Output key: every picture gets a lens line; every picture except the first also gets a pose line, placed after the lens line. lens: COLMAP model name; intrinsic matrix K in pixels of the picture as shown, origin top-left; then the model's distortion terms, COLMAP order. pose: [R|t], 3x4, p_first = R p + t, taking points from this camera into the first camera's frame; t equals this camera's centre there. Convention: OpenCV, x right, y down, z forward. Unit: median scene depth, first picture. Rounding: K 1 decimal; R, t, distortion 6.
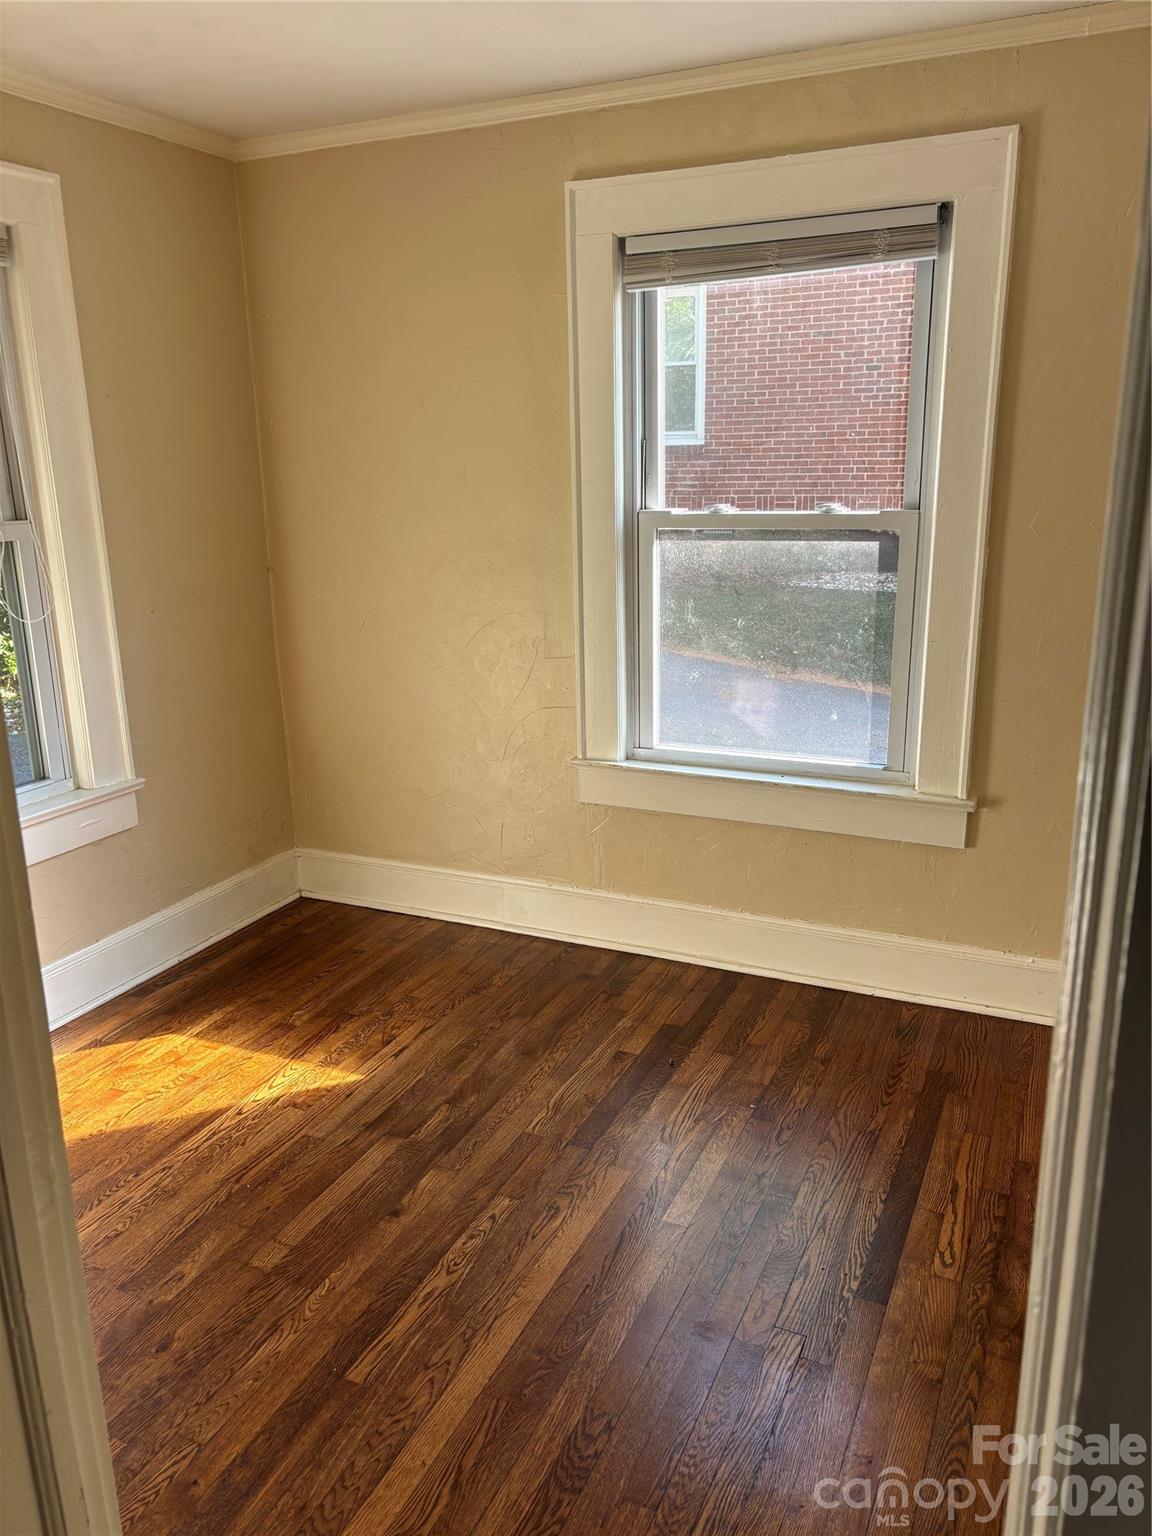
lens RADIAL K [[1154.1, 0, 575.8], [0, 1154.1, 763.4], [0, 0, 1]] dist [0.046048, -0.040883]
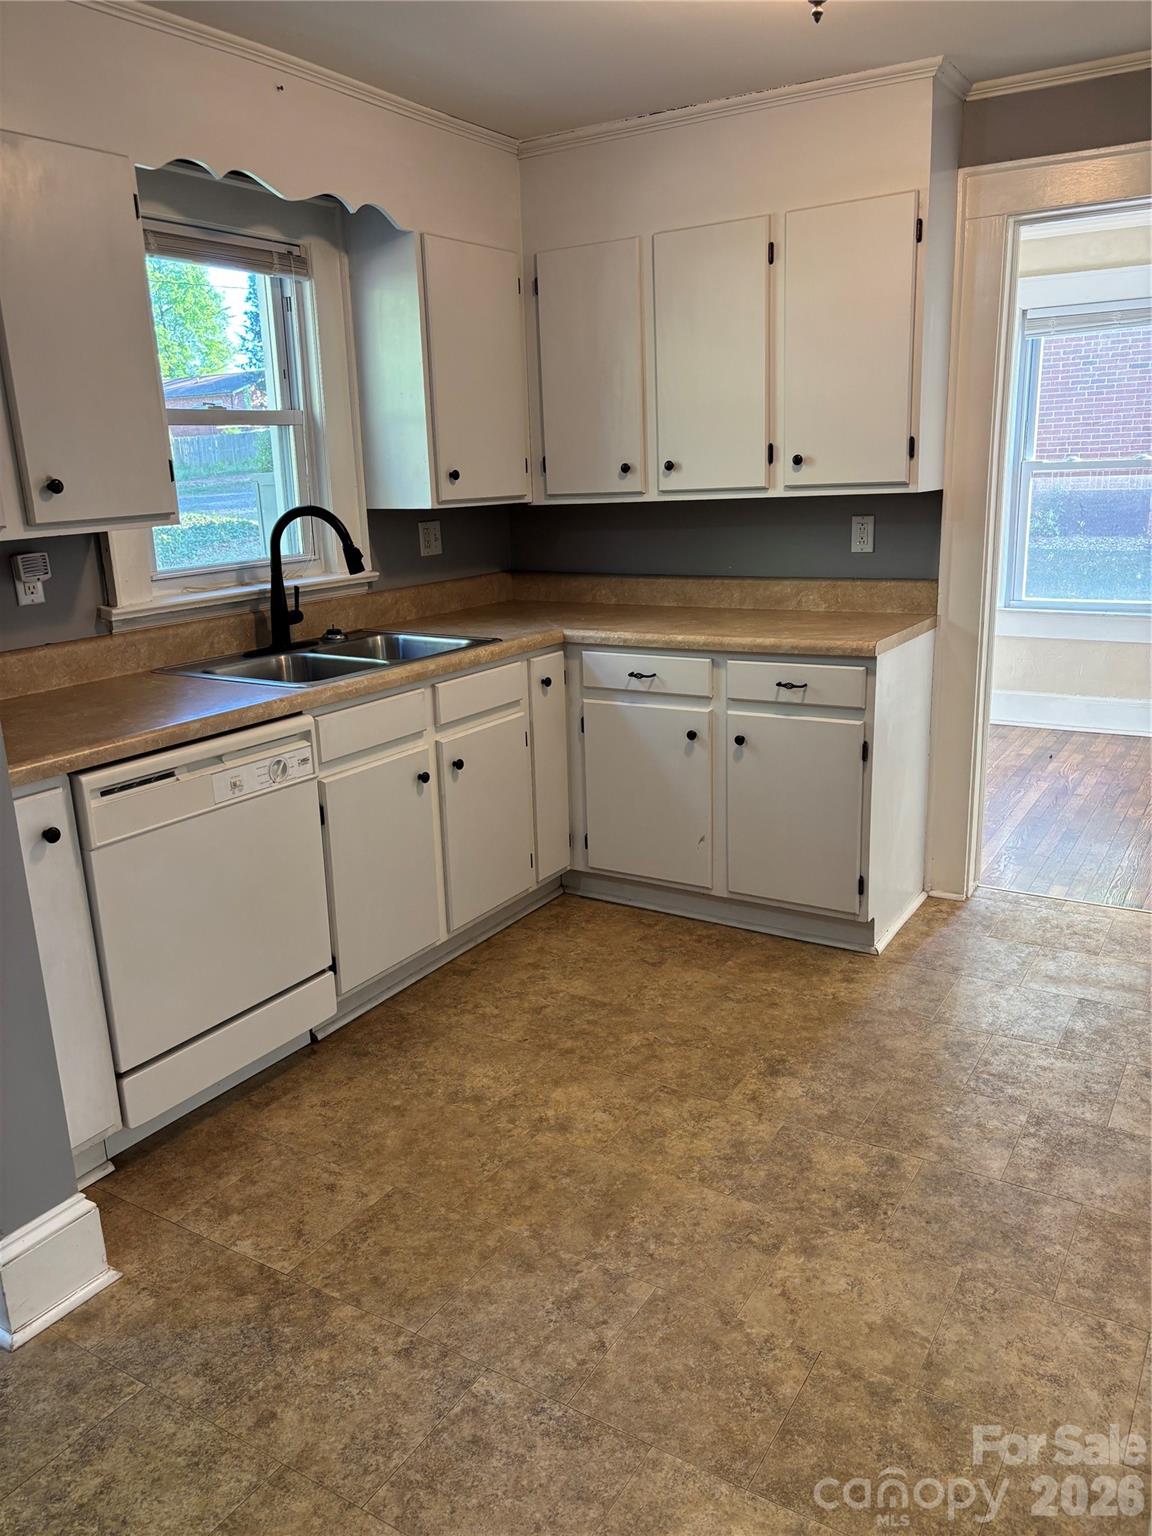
lens RADIAL K [[1154.1, 0, 581.6], [0, 1154.1, 777.9], [0, 0, 1]] dist [0.046048, -0.040883]
pose [[0.993649, 0.012297, -0.111848, -0.401492], [-0.010794, 0.999843, 0.014035, 0.241557], [0.112003, -0.012738, 0.993626, -0.828587]]
